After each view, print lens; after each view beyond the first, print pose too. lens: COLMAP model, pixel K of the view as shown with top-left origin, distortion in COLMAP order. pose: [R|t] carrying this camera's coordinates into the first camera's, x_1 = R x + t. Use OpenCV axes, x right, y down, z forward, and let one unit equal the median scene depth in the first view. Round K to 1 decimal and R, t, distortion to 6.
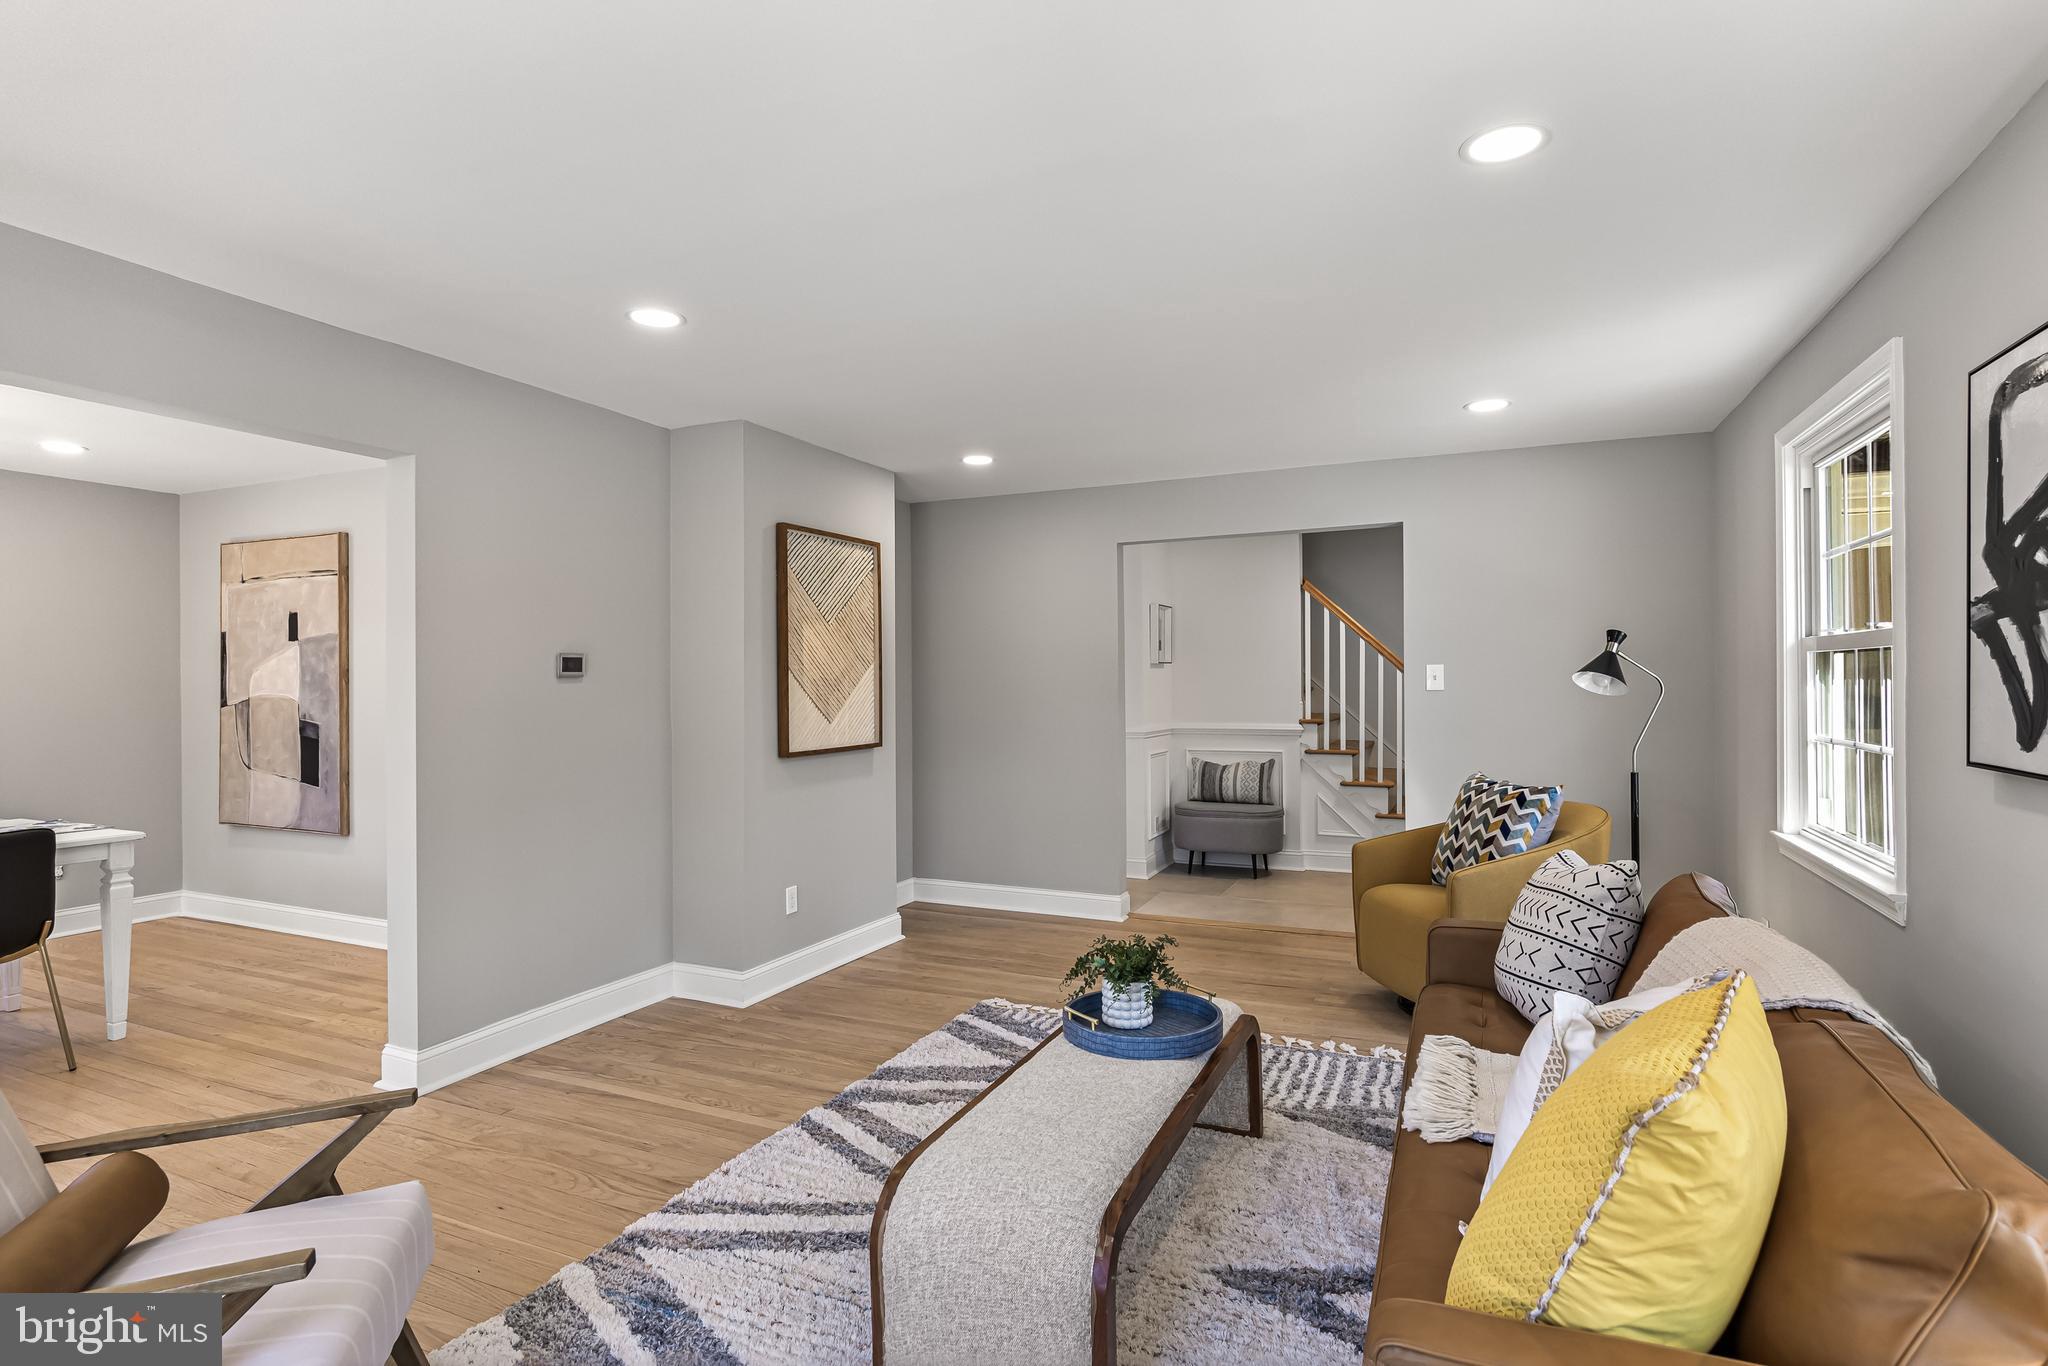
lens RADIAL K [[1026.4, 0, 1022.7], [0, 1026.4, 678.5], [0, 0, 1]] dist [0.003235, -0.000344]
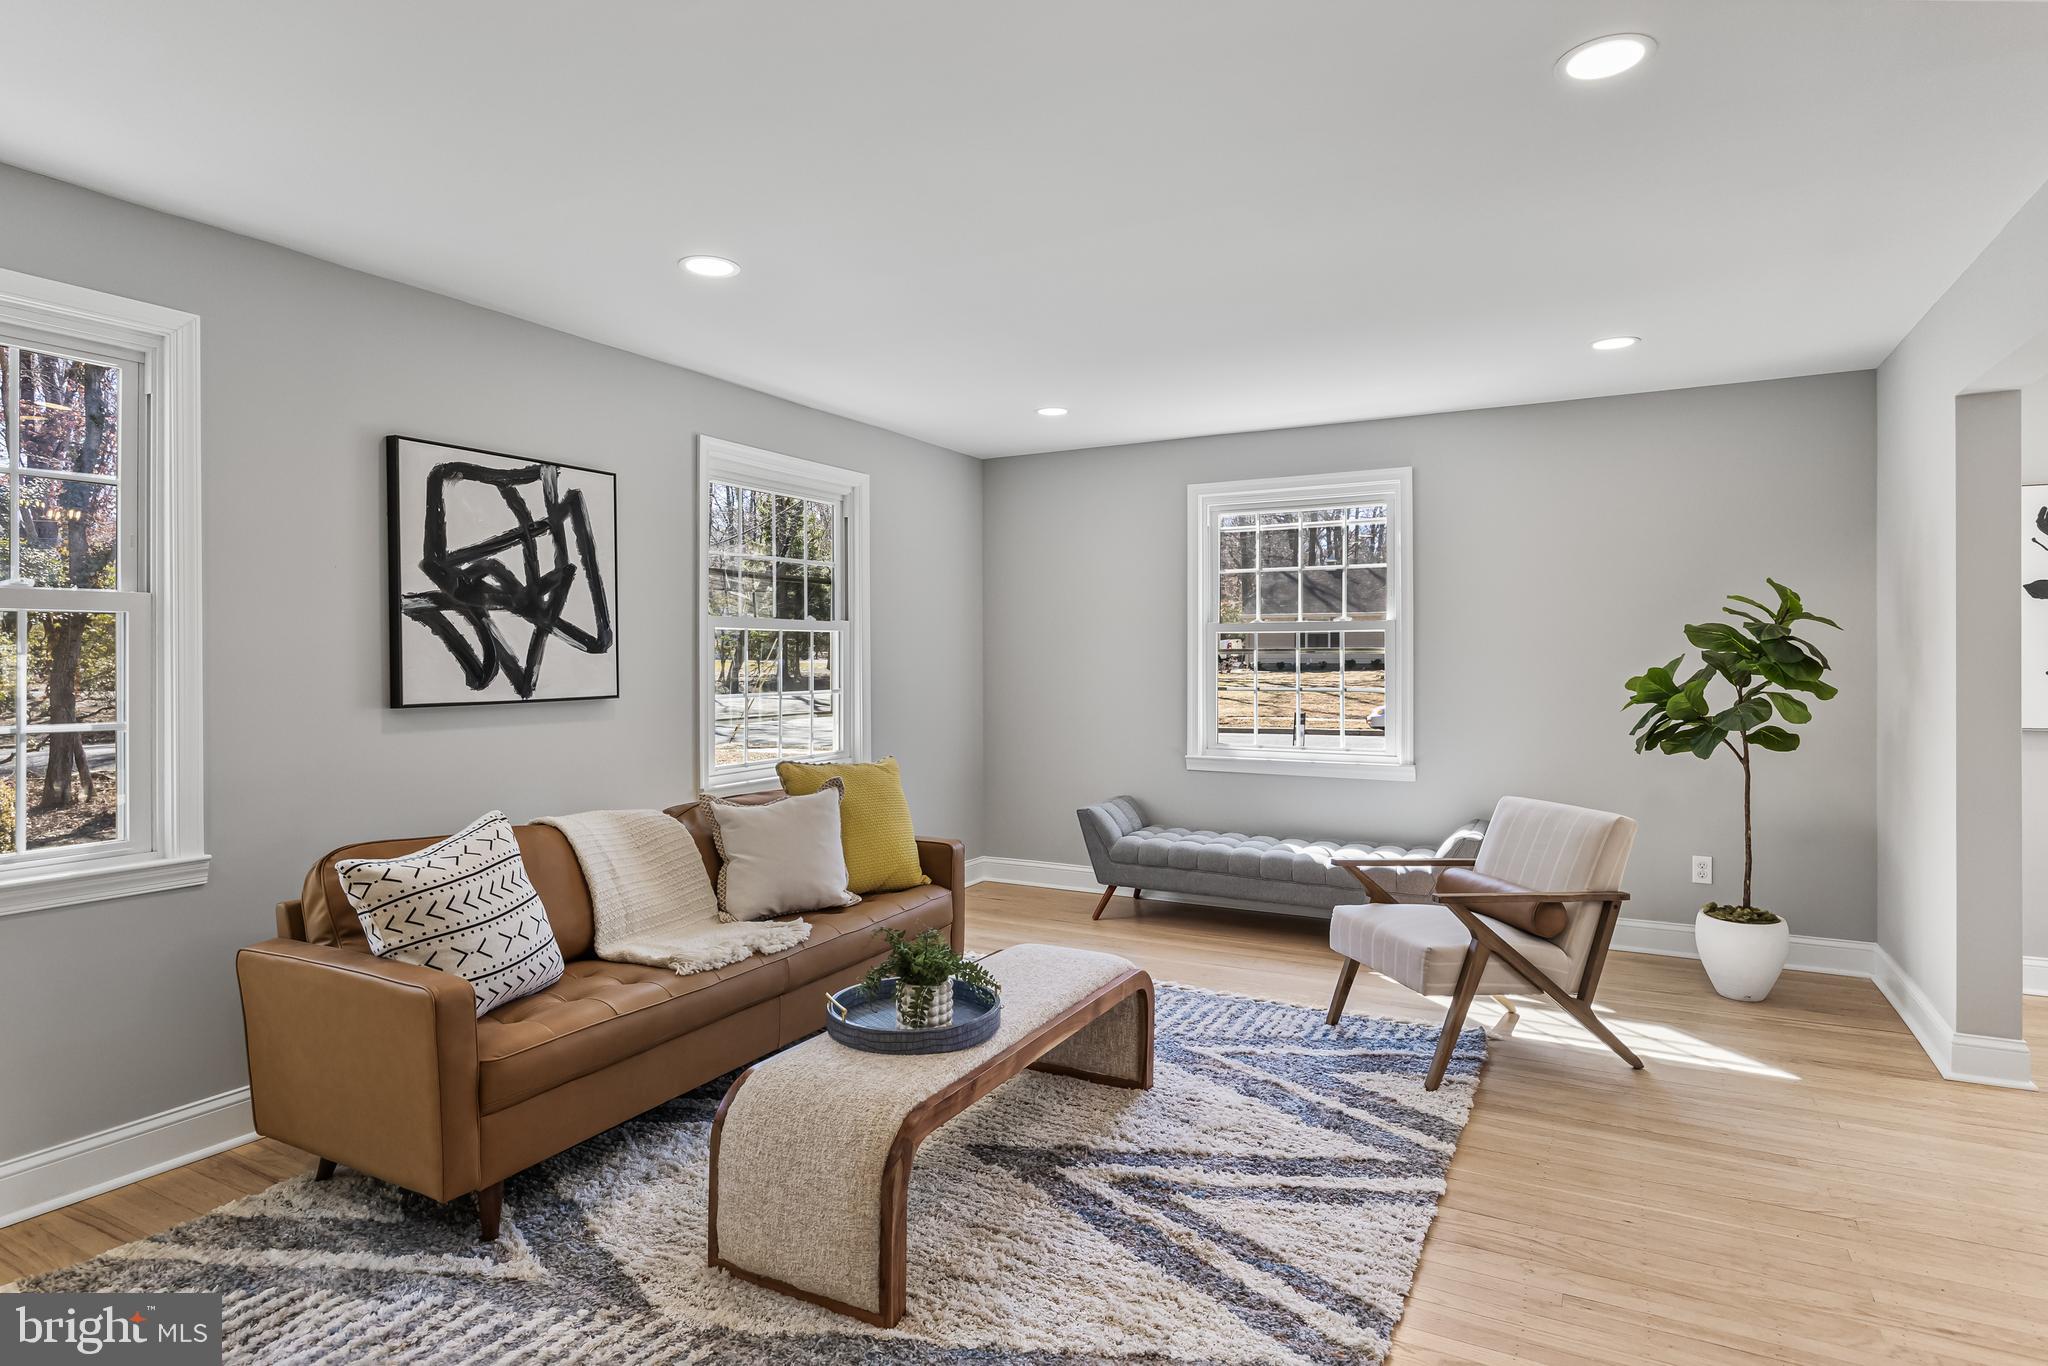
lens RADIAL K [[1077.4, 0, 1046.0], [0, 1077.4, 673.6], [0, 0, 1]] dist [-0.007325, -0.000083]
pose [[-0.998320, 0.007537, 0.057457, -0.047625], [0.008225, 0.999897, 0.011754, 0.017207], [-0.057363, 0.012207, -0.998279, 1.607449]]
